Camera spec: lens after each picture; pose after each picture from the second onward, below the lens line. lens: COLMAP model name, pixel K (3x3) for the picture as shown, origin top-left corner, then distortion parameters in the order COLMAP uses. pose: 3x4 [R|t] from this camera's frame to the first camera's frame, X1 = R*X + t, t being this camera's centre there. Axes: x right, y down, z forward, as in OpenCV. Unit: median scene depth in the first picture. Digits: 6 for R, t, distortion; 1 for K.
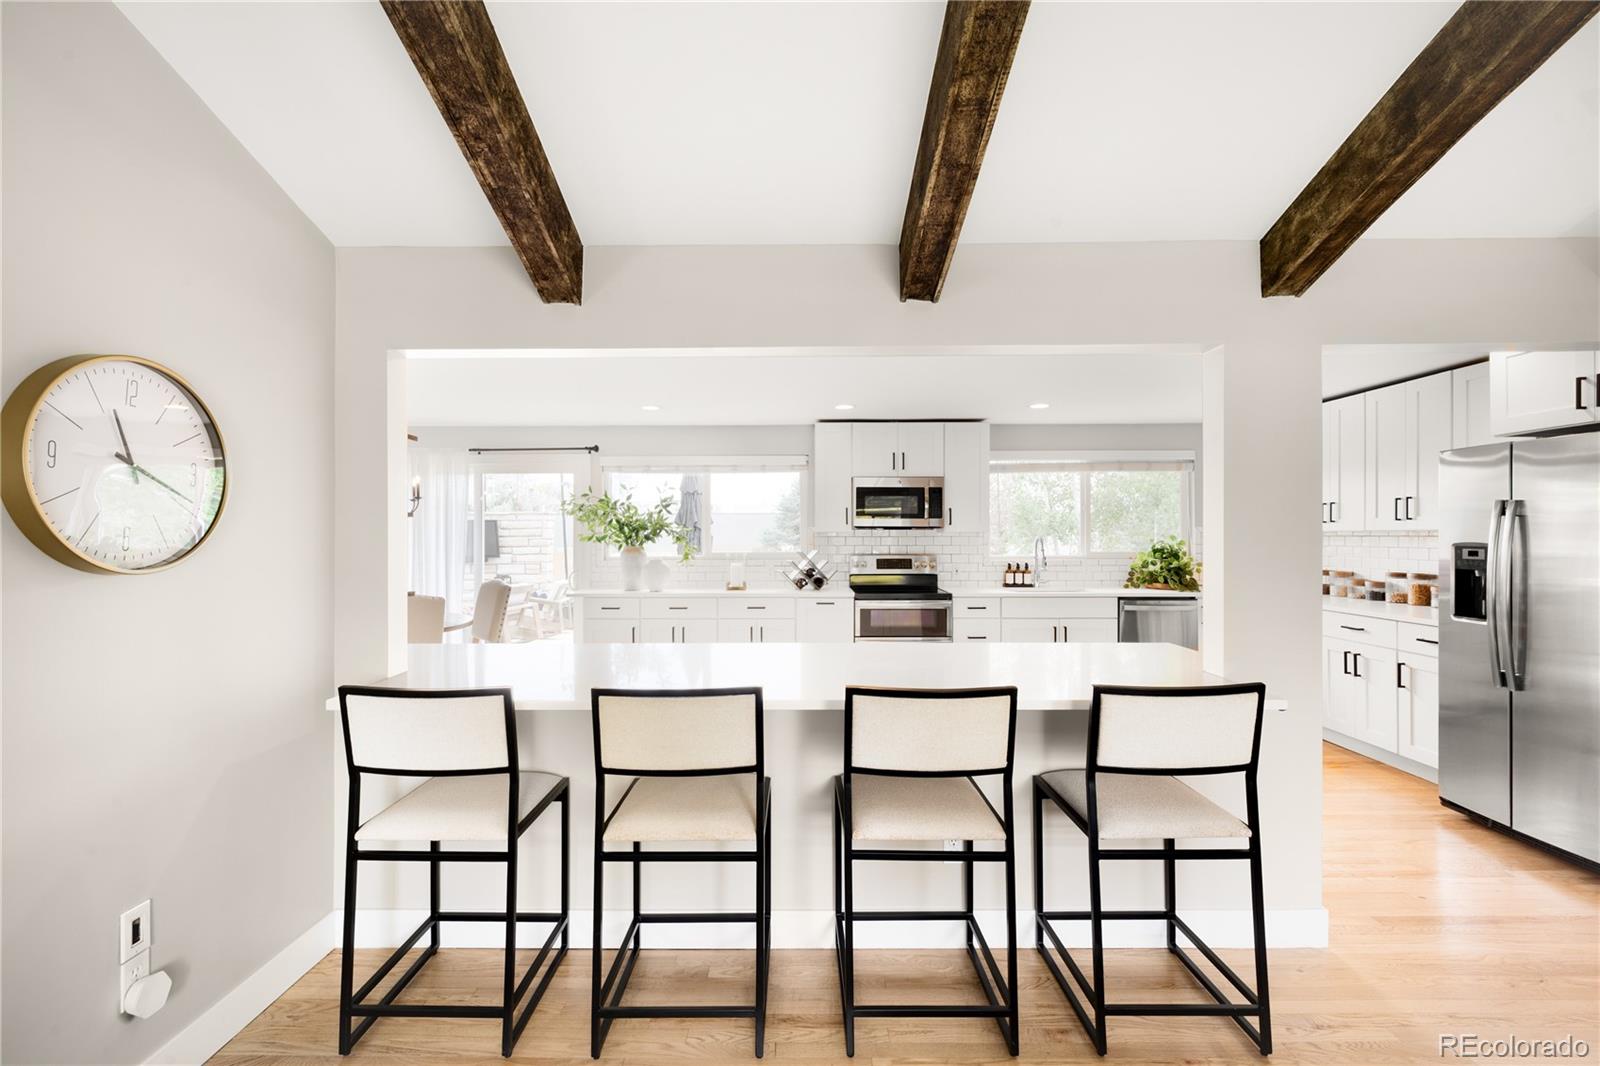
lens RADIAL K [[706.2, 0, 800.0], [0, 706.2, 533.0], [0, 0, 1]] dist [-0.003198, -0.000092]
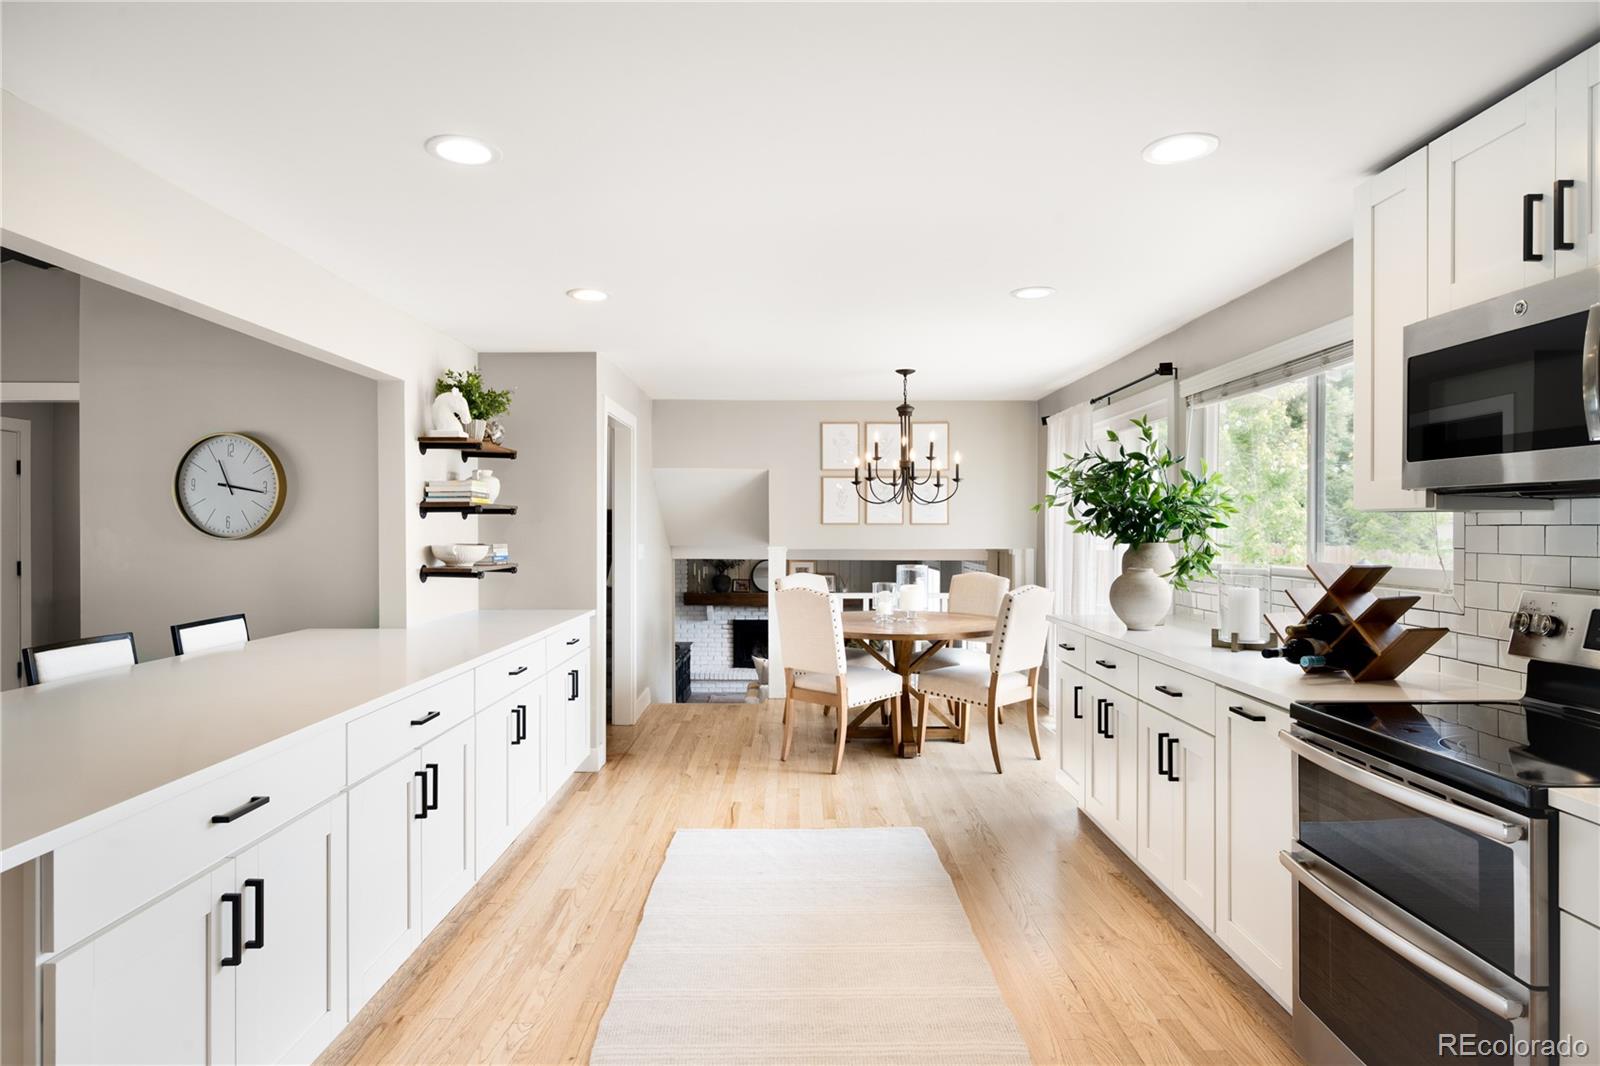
lens RADIAL K [[911.2, 0, 775.4], [0, 911.2, 529.2], [0, 0, 1]] dist [-0.004509, -0.001173]
pose [[-0.009181, 0.005149, -0.999945, 0.470187], [0.002221, 0.999984, 0.005129, 0.004866], [0.999955, -0.002174, -0.009192, 0.736494]]
